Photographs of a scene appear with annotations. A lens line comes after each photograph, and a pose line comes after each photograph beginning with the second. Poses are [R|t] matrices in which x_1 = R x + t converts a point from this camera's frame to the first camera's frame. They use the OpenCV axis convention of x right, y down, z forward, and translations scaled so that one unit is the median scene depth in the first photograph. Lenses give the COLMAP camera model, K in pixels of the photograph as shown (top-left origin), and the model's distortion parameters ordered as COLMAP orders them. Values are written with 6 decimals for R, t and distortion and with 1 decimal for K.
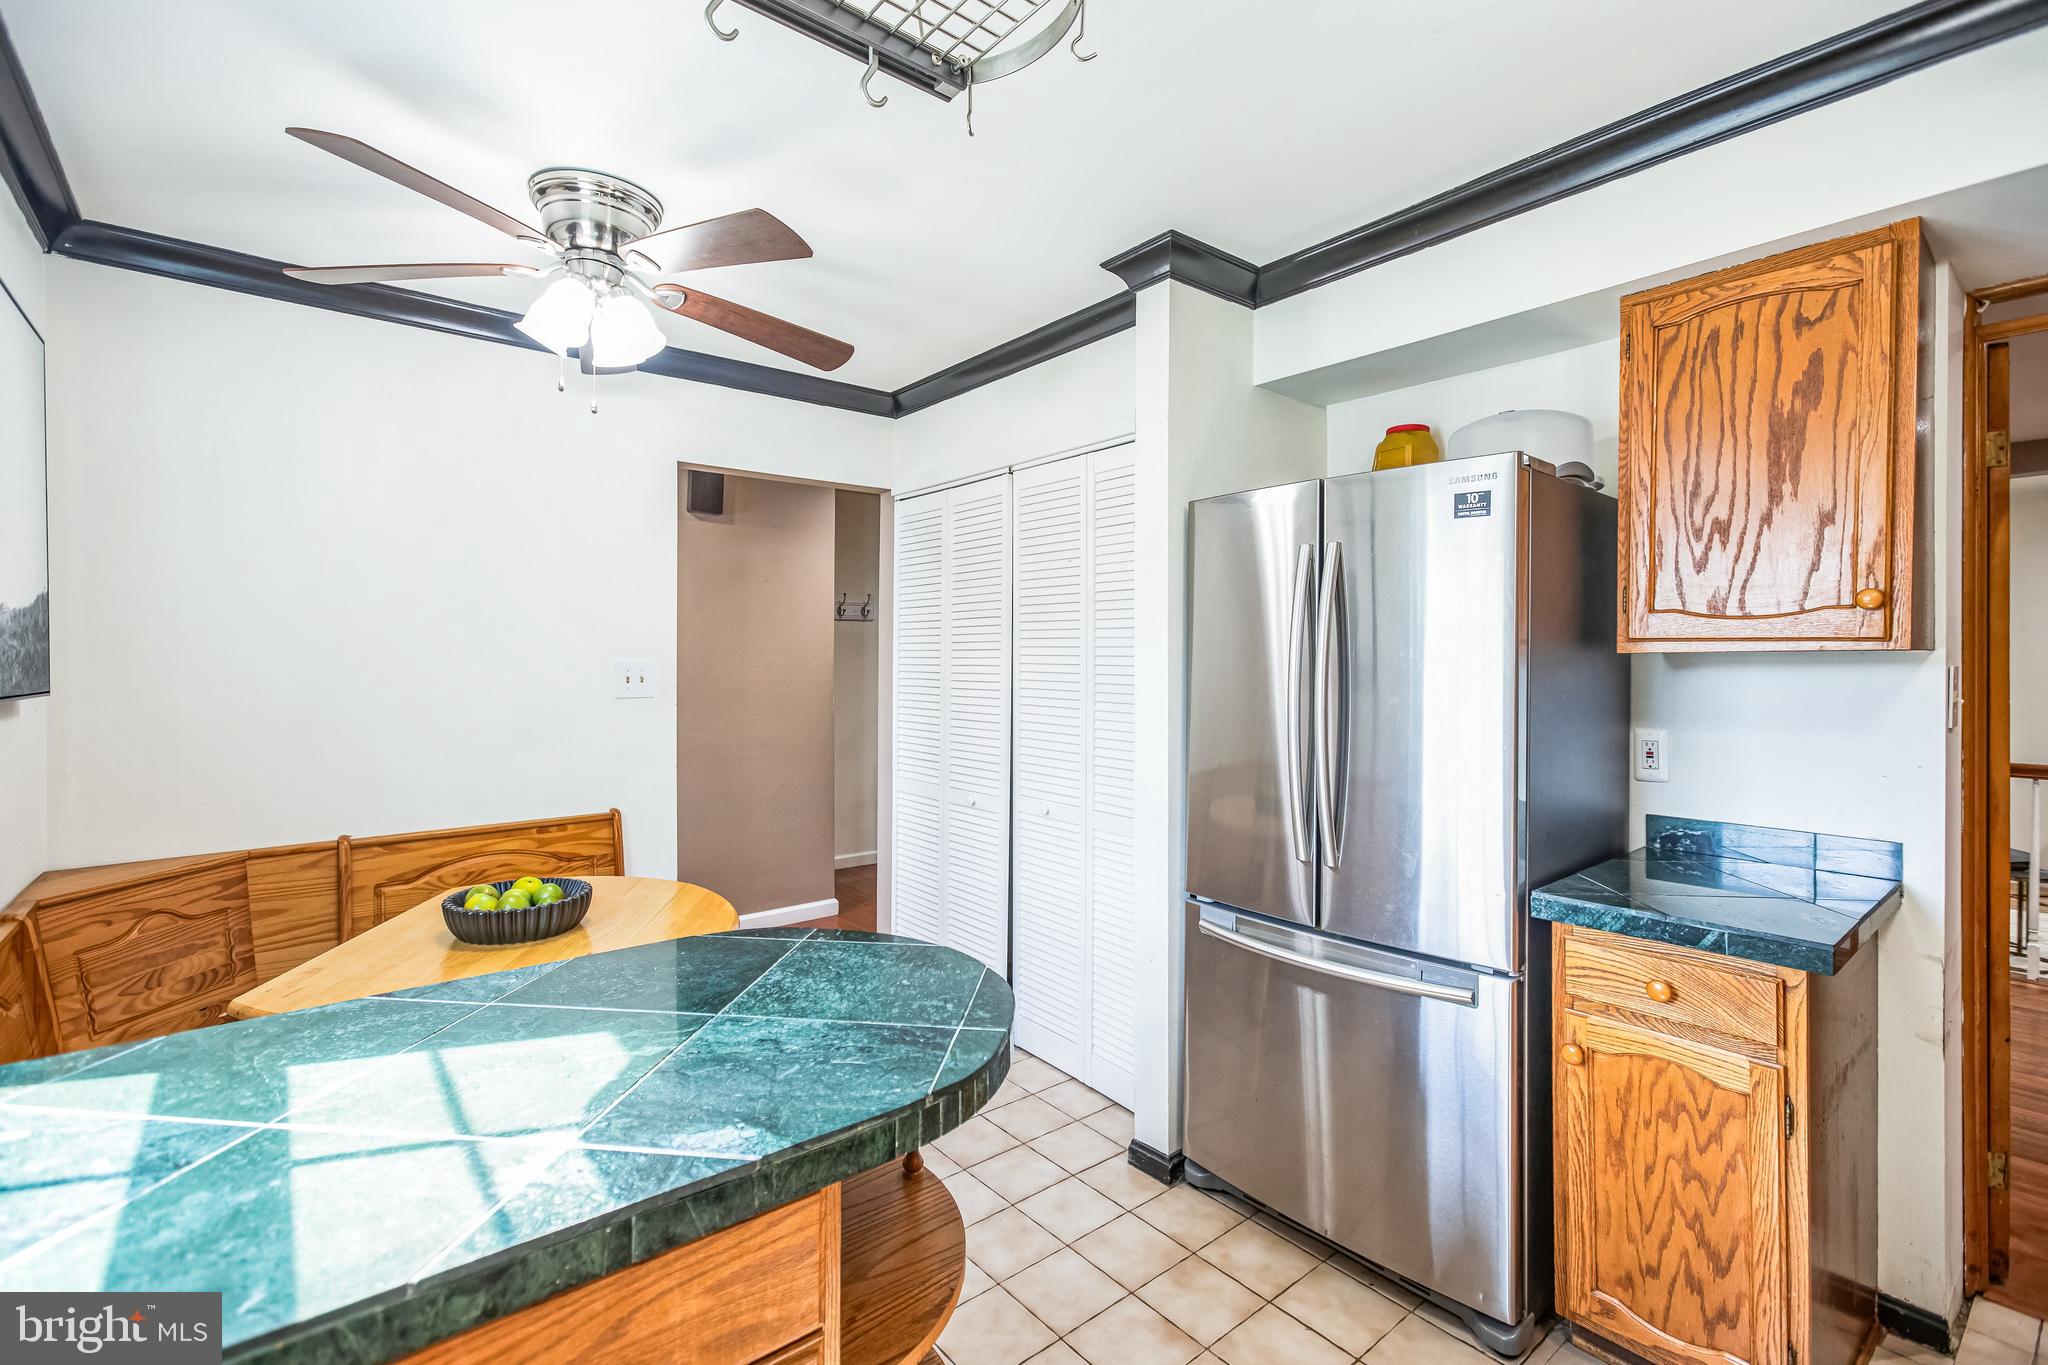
lens RADIAL K [[914.9, 0, 1026.1], [0, 914.9, 659.5], [0, 0, 1]] dist [0.010967, -0.000327]
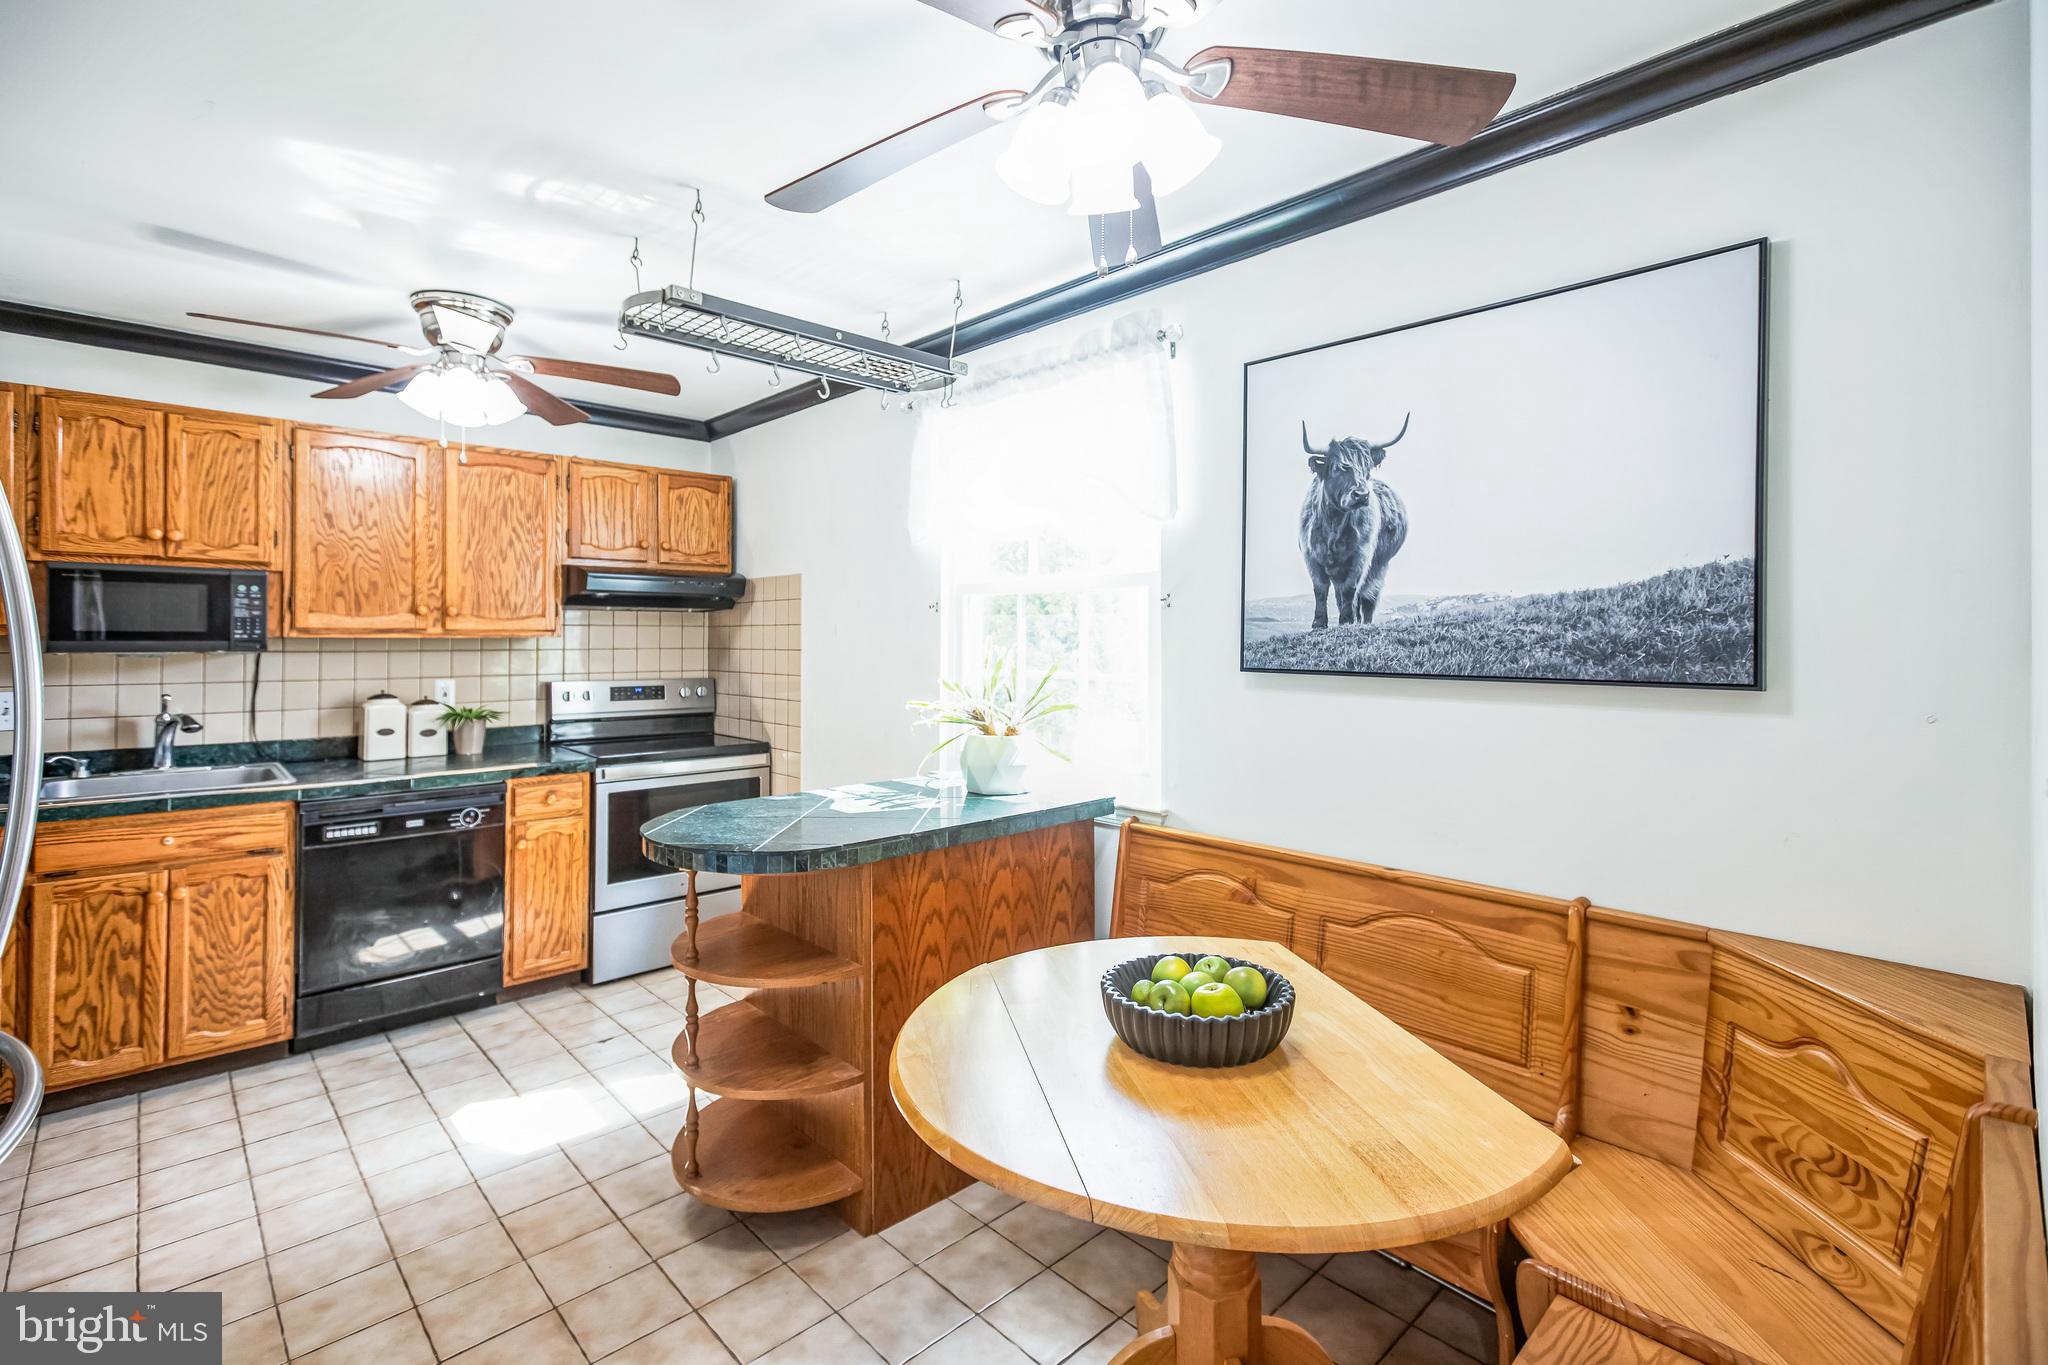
lens RADIAL K [[917.8, 0, 1021.0], [0, 917.8, 632.3], [0, 0, 1]] dist [-0.017005, 0.000410]
pose [[-0.996965, -0.000991, -0.077845, -0.366117], [-0.000666, 0.999991, -0.004199, -0.008592], [0.077849, -0.004135, -0.996957, 1.686309]]
